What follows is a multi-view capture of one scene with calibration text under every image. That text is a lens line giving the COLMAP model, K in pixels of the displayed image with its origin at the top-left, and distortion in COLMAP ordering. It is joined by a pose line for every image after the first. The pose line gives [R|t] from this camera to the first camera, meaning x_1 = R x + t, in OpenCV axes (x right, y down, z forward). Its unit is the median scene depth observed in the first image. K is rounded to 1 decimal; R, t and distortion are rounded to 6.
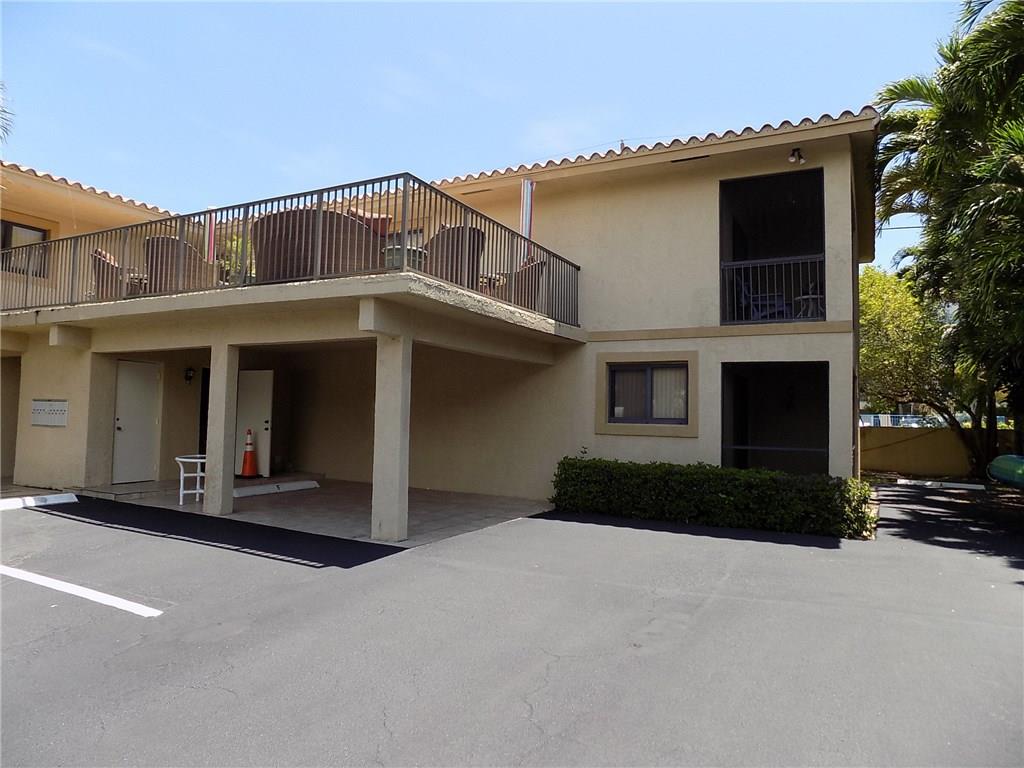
lens RADIAL K [[690.7, 0, 514.8], [0, 690.7, 382.6], [0, 0, 1]] dist [-0.060831, 0.064872]
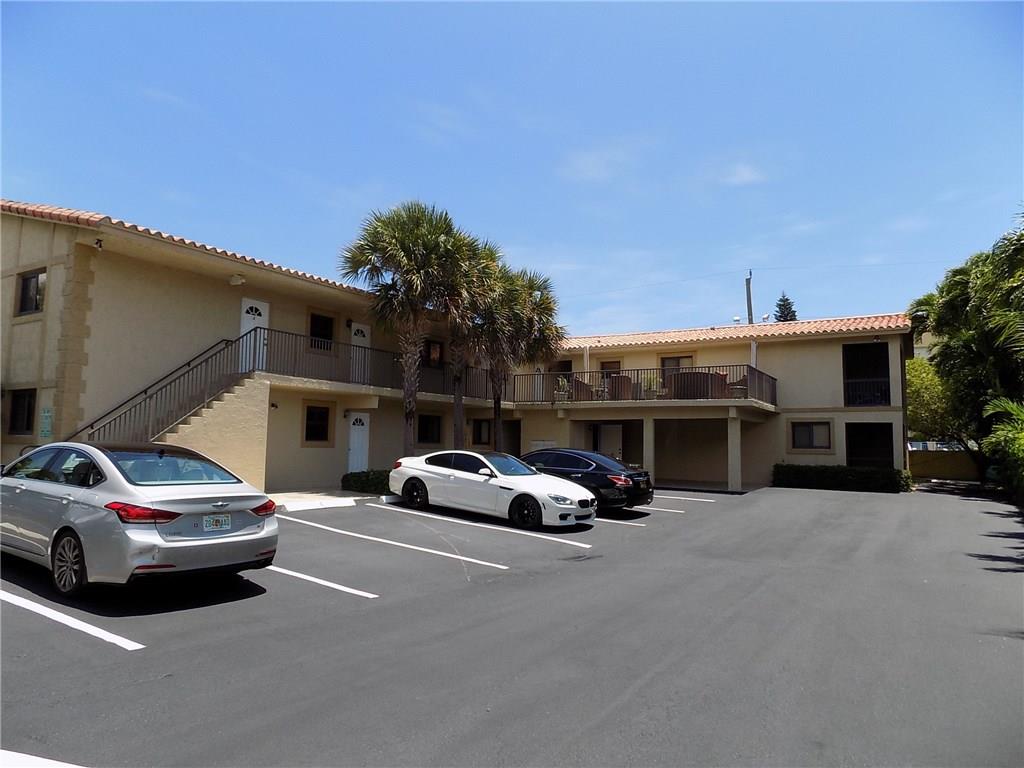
lens RADIAL K [[690.7, 0, 515.8], [0, 690.7, 383.0], [0, 0, 1]] dist [-0.060831, 0.064872]
pose [[0.998175, -0.010026, -0.059557, -0.668824], [0.007707, 0.999208, -0.039035, -0.079666], [0.059901, 0.038504, 0.997461, -1.375057]]
